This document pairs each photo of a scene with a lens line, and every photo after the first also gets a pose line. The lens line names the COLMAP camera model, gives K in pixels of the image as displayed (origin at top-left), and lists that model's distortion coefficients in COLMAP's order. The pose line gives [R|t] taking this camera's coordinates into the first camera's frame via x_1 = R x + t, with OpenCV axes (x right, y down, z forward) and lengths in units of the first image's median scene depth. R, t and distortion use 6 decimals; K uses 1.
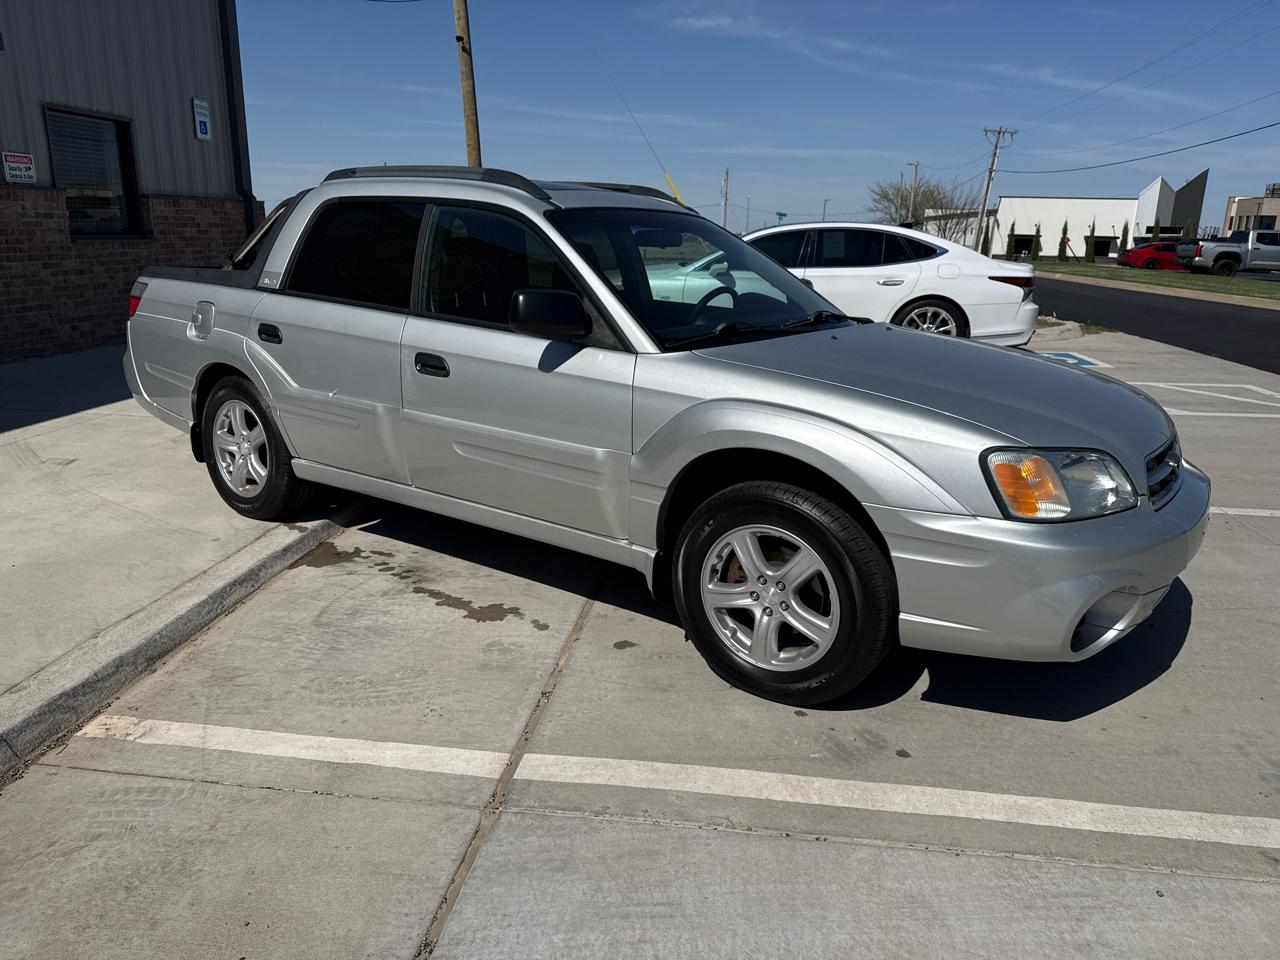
lens RADIAL K [[896.9, 0, 640.0], [0, 896.9, 480.0], [0, 0, 1]] dist [0.045727, -0.058142]
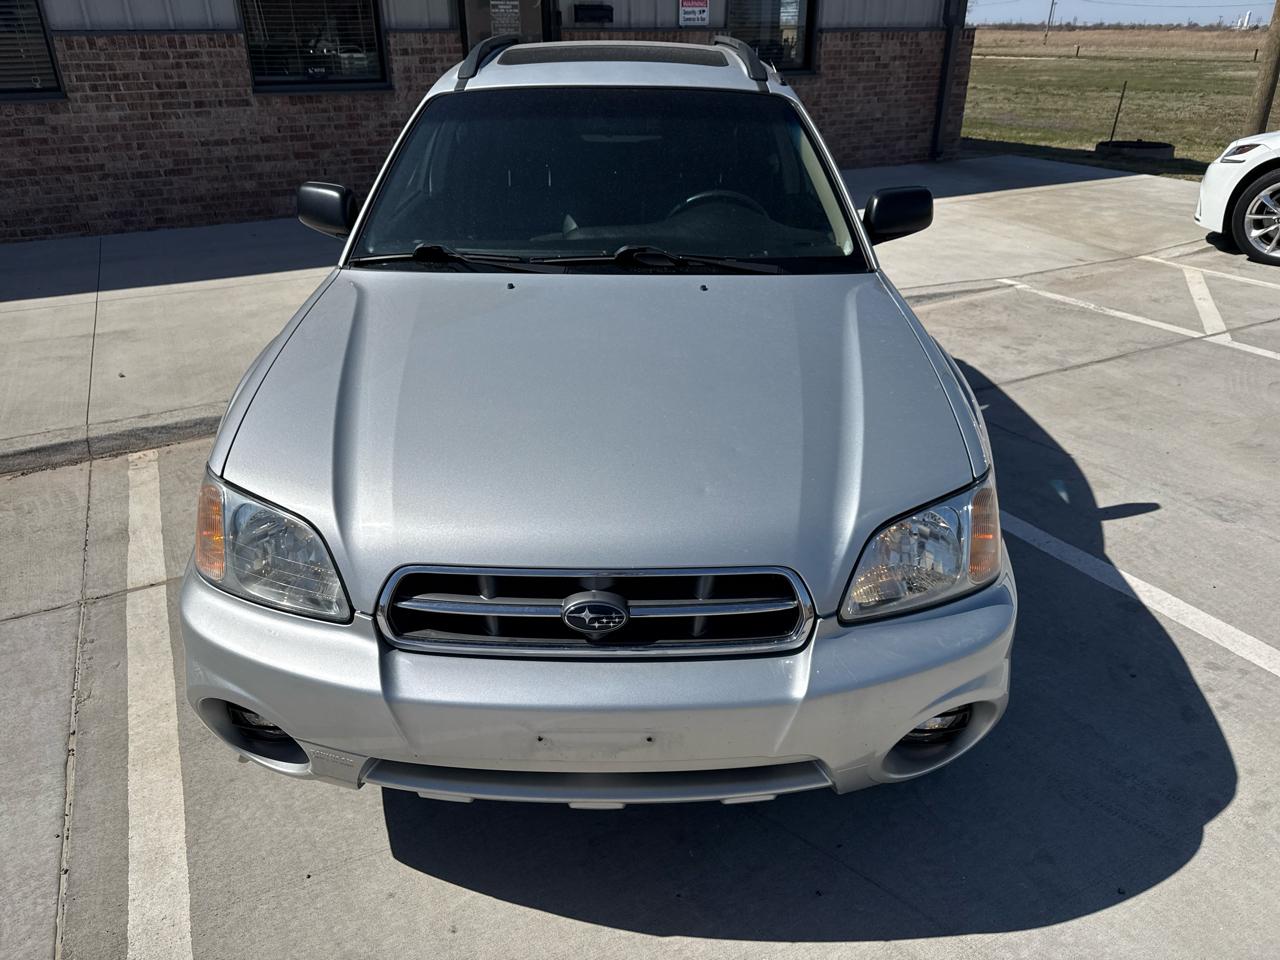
lens RADIAL K [[917.6, 0, 636.0], [0, 917.6, 478.8], [0, 0, 1]] dist [0.001551, -0.005718]
pose [[0.587322, 0.331622, -0.738296, 0.698381], [-0.197865, 0.943356, 0.266325, -0.177527], [0.784795, -0.010336, 0.619670, 0.466910]]
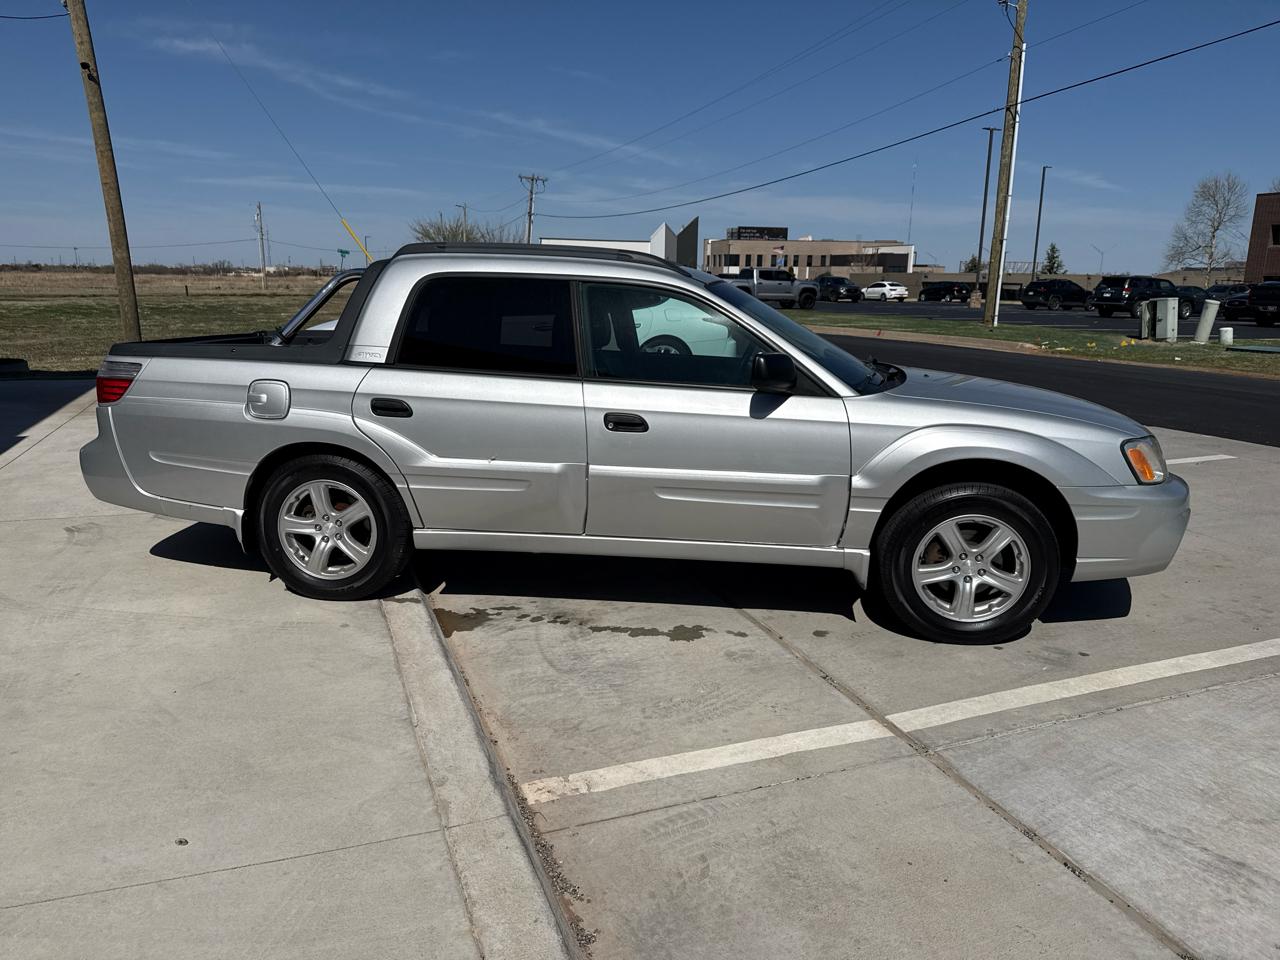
lens RADIAL K [[887.6, 0, 631.9], [0, 887.6, 477.9], [0, 0, 1]] dist [0.053701, -0.061800]
pose [[0.883064, -0.115026, 0.454937, -0.622414], [0.131780, 0.991266, -0.005164, -0.044195], [-0.450370, 0.064512, 0.890509, 0.009321]]
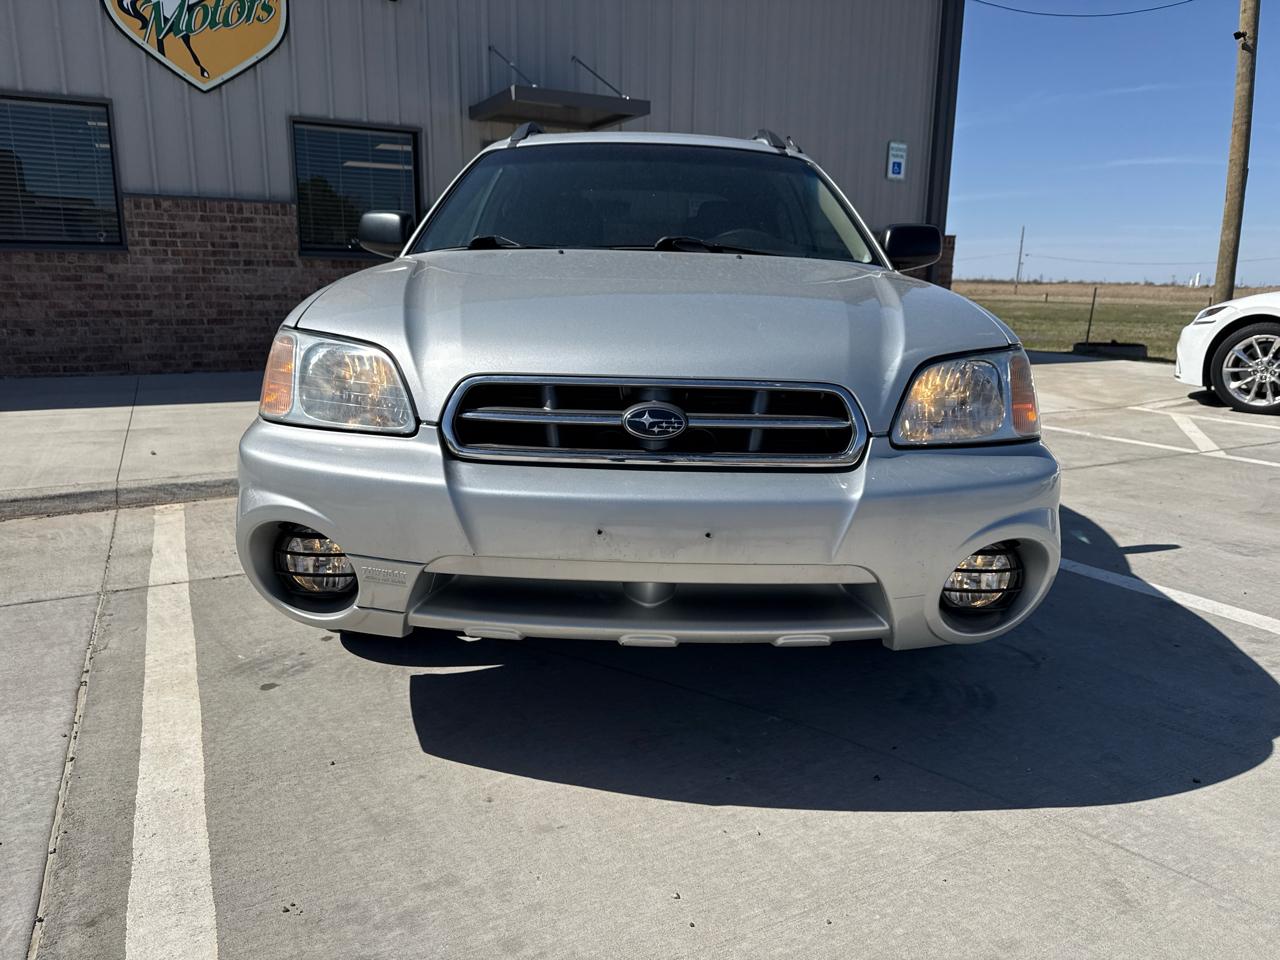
lens RADIAL K [[916.4, 0, 645.3], [0, 916.4, 475.1], [0, 0, 1]] dist [0.003800, -0.007201]
pose [[0.591954, 0.154321, -0.791060, 0.738482], [-0.216255, 0.975919, 0.028559, 0.001075], [0.776417, 0.154166, 0.611072, 0.449465]]
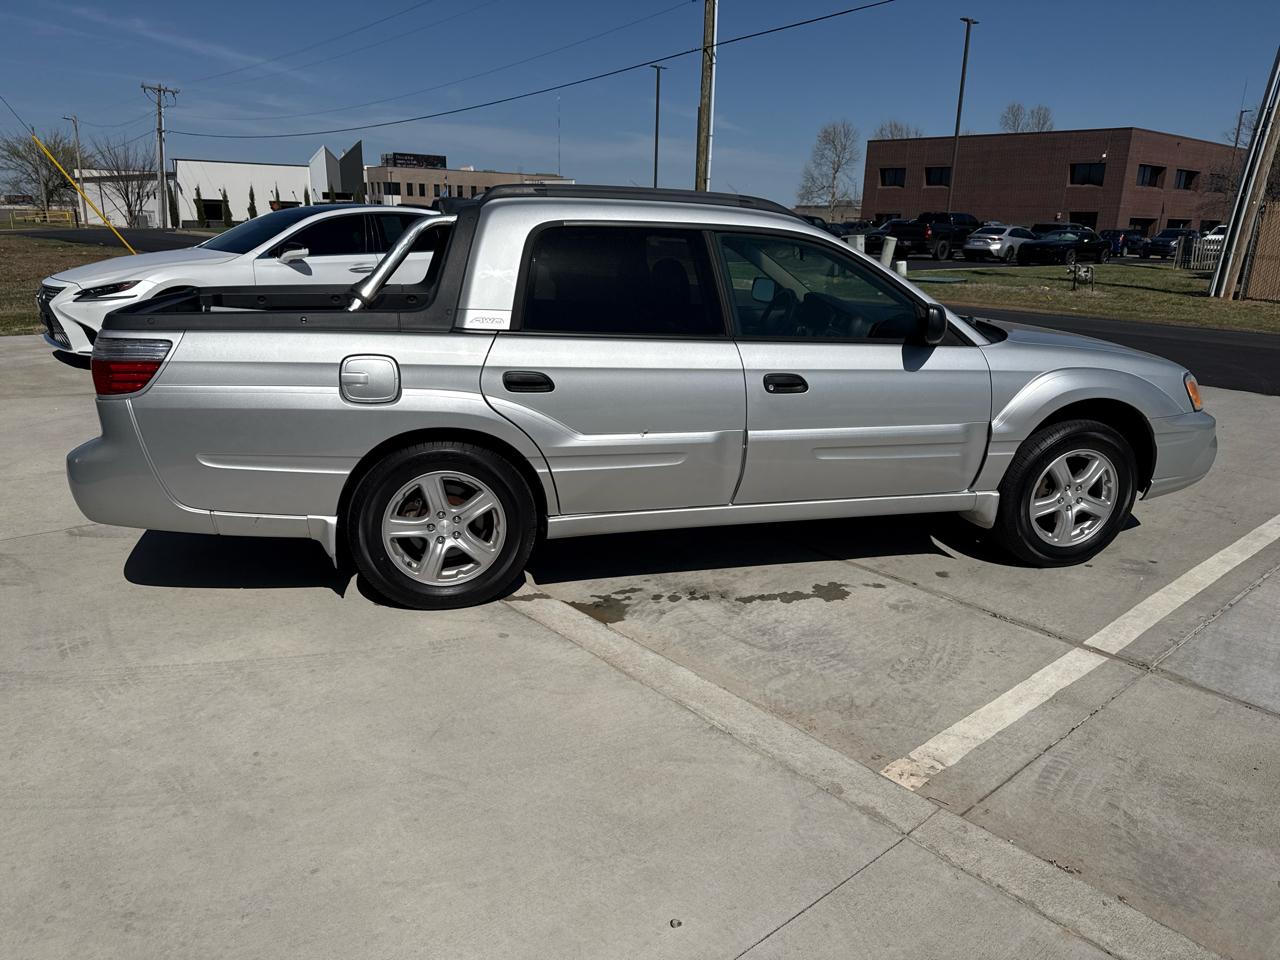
lens RADIAL K [[892.6, 0, 633.1], [0, 892.6, 480.7], [0, 0, 1]] dist [0.045047, -0.053963]
pose [[0.655175, -0.223643, 0.721616, -0.965401], [0.194085, 0.972947, 0.125321, -0.154740], [-0.730121, 0.057948, 0.680857, 0.349361]]
